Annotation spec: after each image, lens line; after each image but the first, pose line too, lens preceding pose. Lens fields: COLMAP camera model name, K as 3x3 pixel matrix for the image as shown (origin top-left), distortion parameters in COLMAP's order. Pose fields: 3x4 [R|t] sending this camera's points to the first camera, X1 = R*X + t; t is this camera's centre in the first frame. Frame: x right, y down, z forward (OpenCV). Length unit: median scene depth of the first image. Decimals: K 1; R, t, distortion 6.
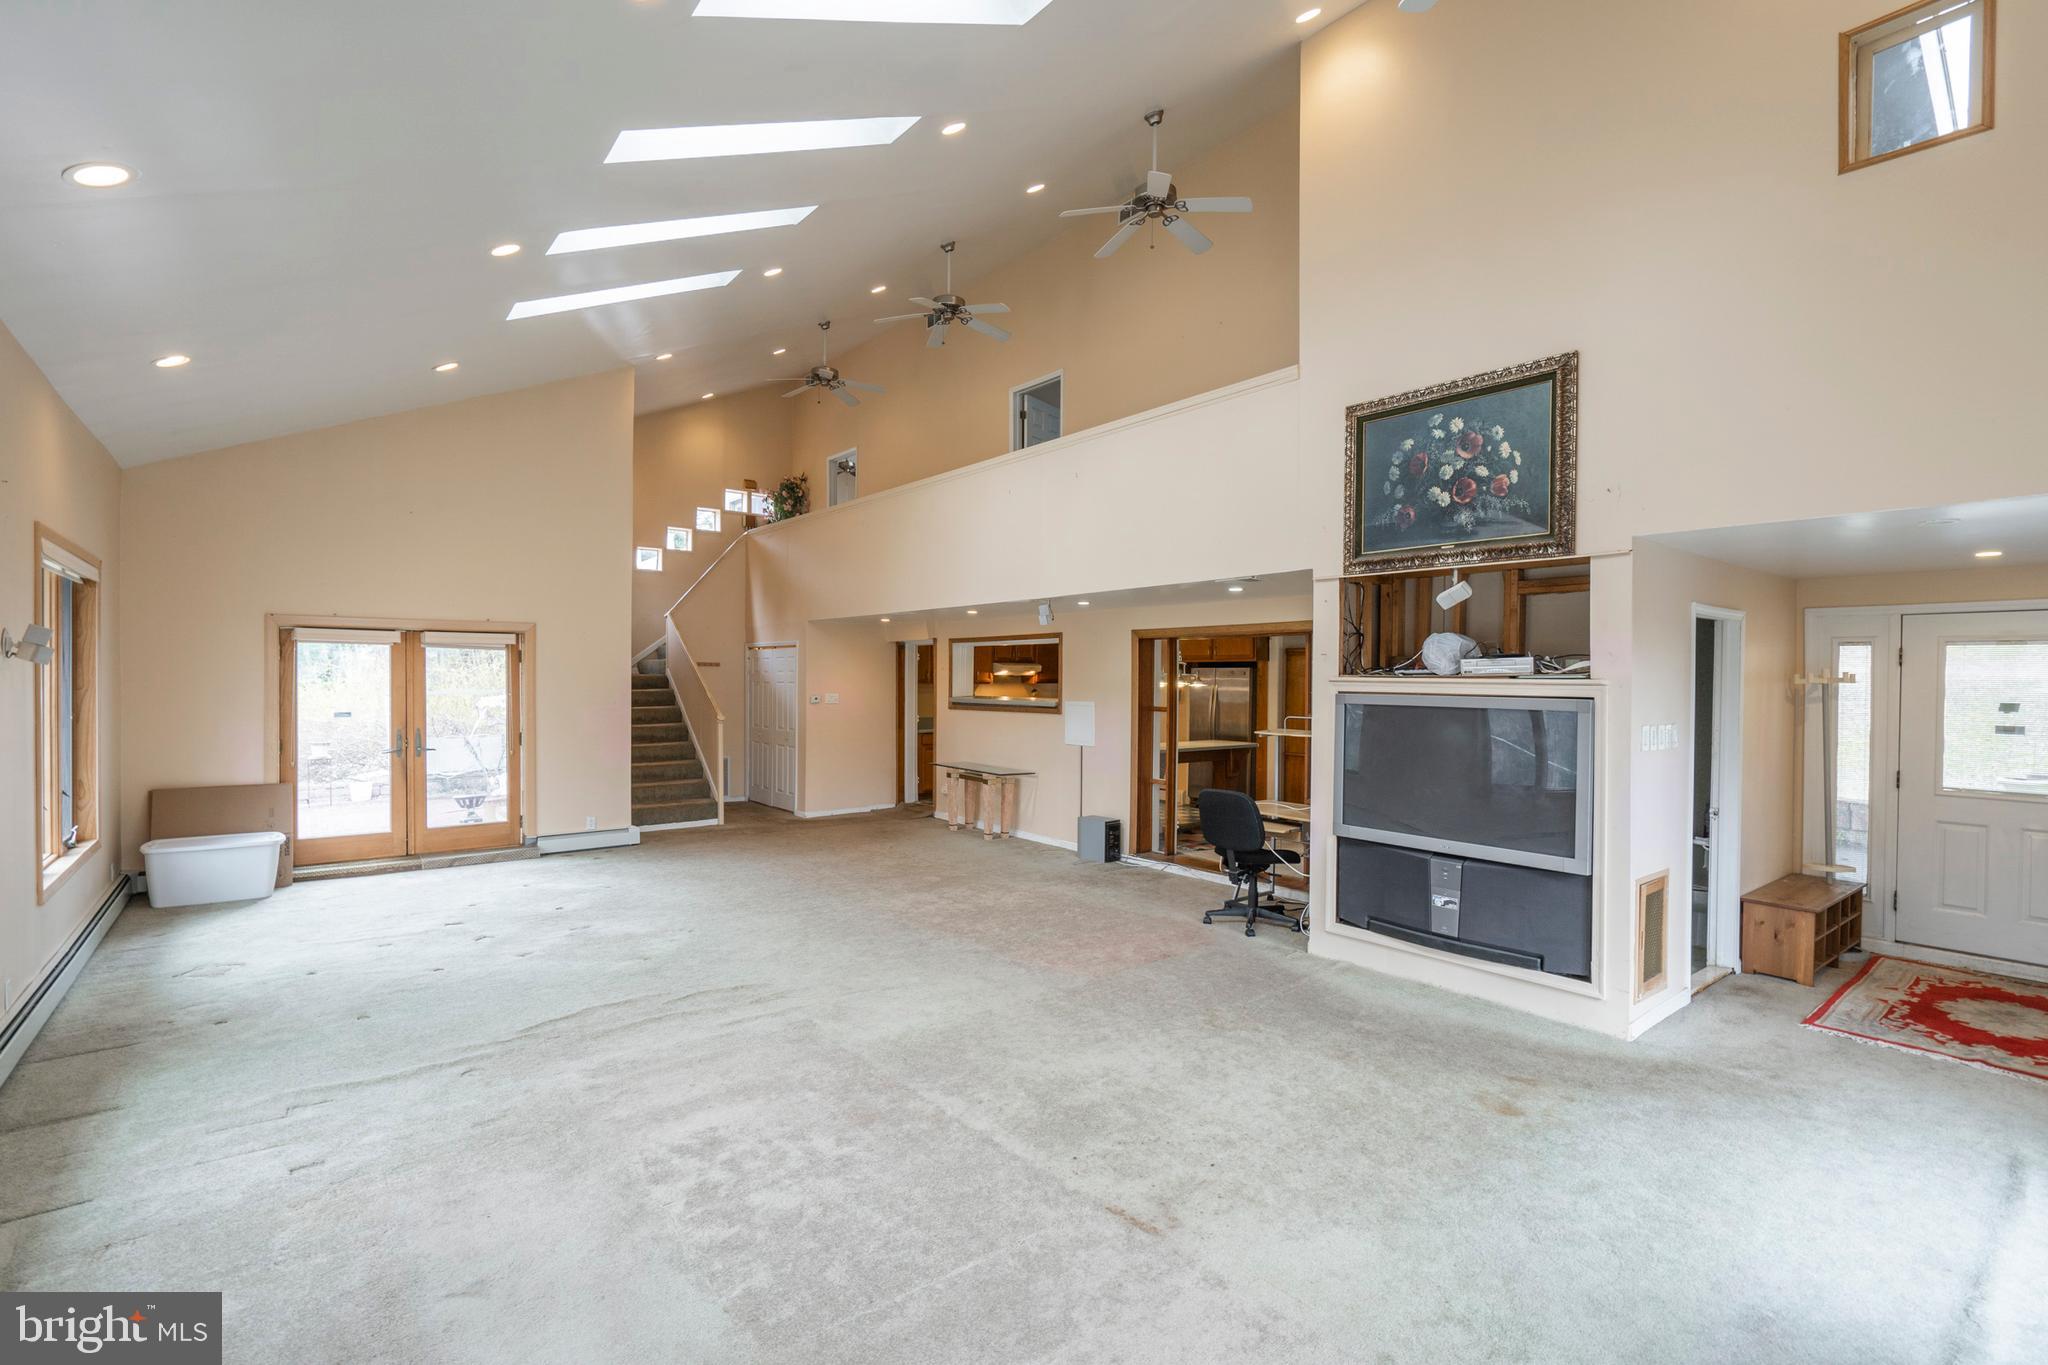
lens RADIAL K [[926.9, 0, 1005.5], [0, 926.9, 685.1], [0, 0, 1]] dist [-0.009375, 0.004900]
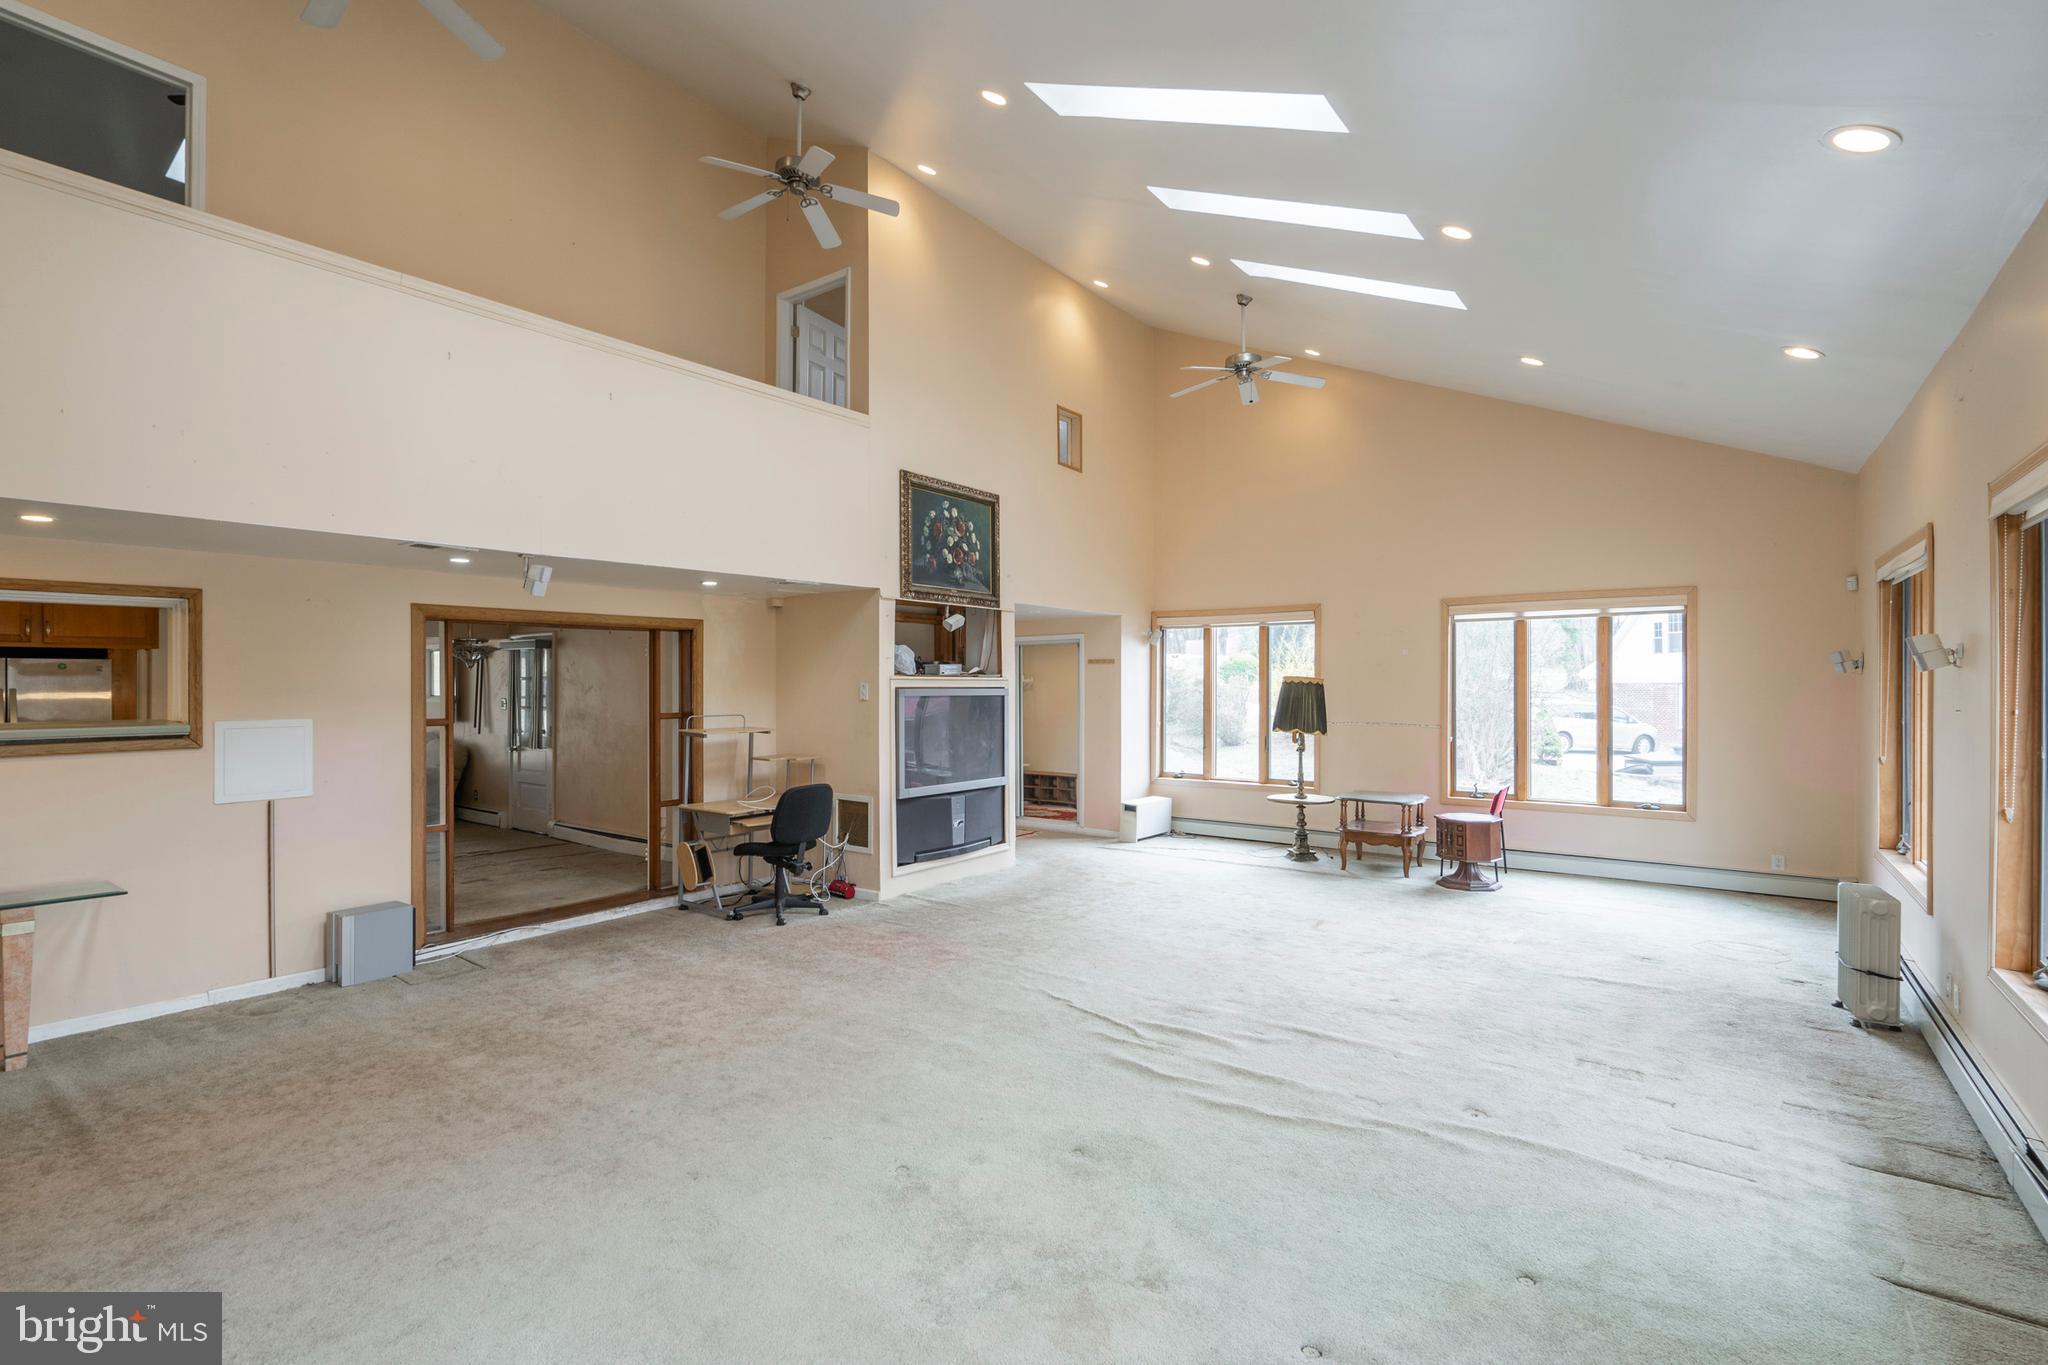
lens RADIAL K [[926.9, 0, 1014.1], [0, 926.9, 682.6], [0, 0, 1]] dist [-0.009375, 0.004900]
pose [[-0.248726, -0.007178, 0.968547, -0.908904], [0.007454, 0.999929, 0.009325, -0.010309], [-0.968545, 0.009538, -0.248655, 1.134904]]
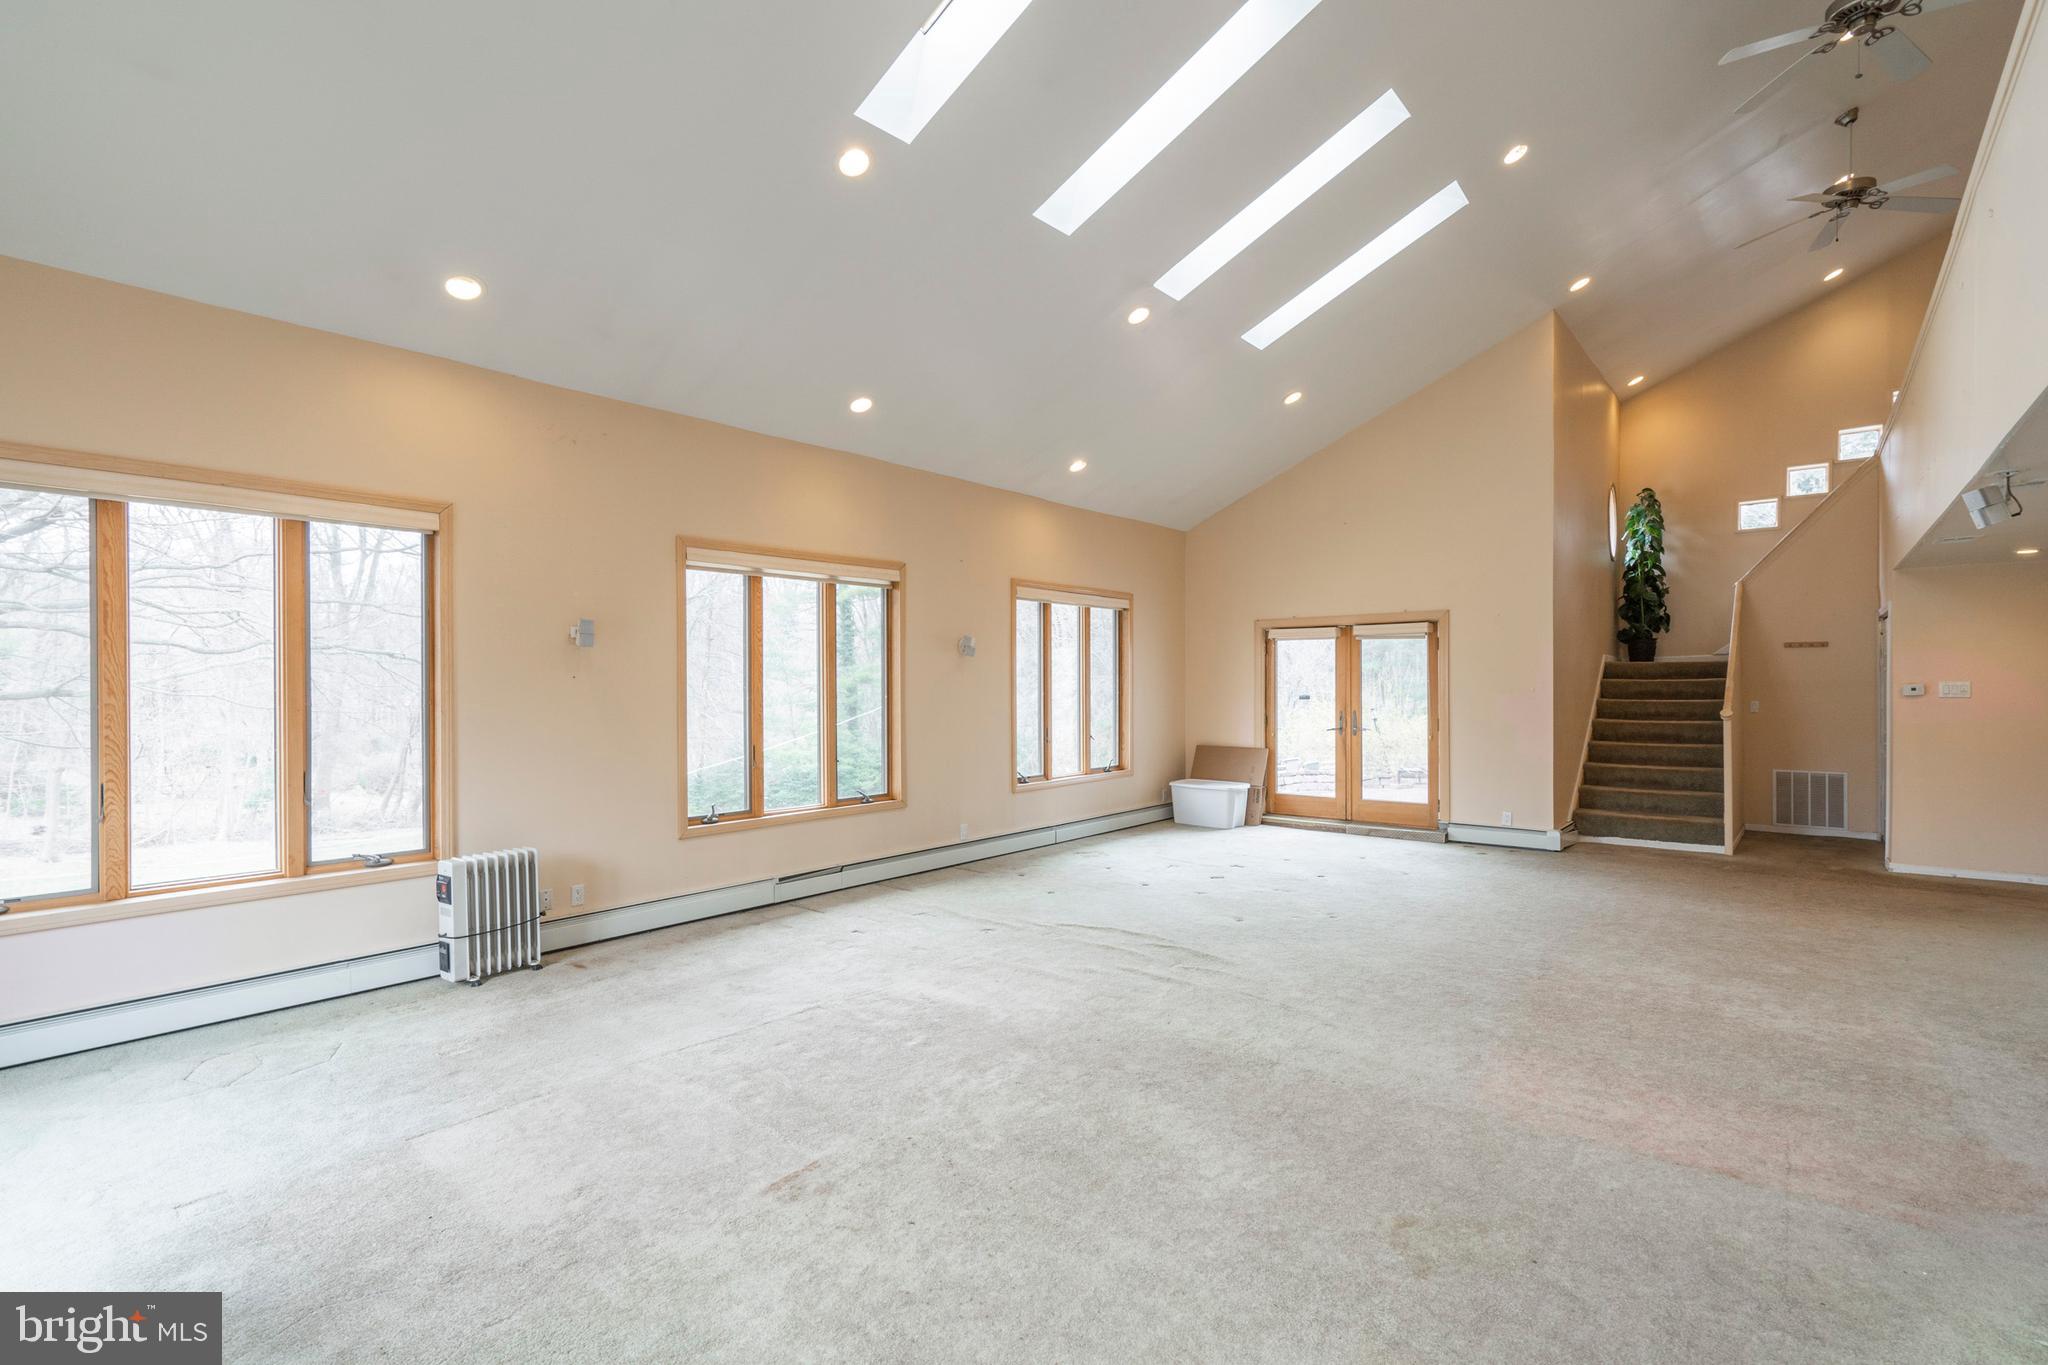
lens RADIAL K [[926.9, 0, 1025.3], [0, 926.9, 689.3], [0, 0, 1]] dist [-0.009375, 0.004900]
pose [[0.203175, -0.003239, -0.979137, 0.575829], [-0.001642, 0.999992, -0.003649, 0.036088], [0.979141, 0.002349, 0.203168, 0.526967]]
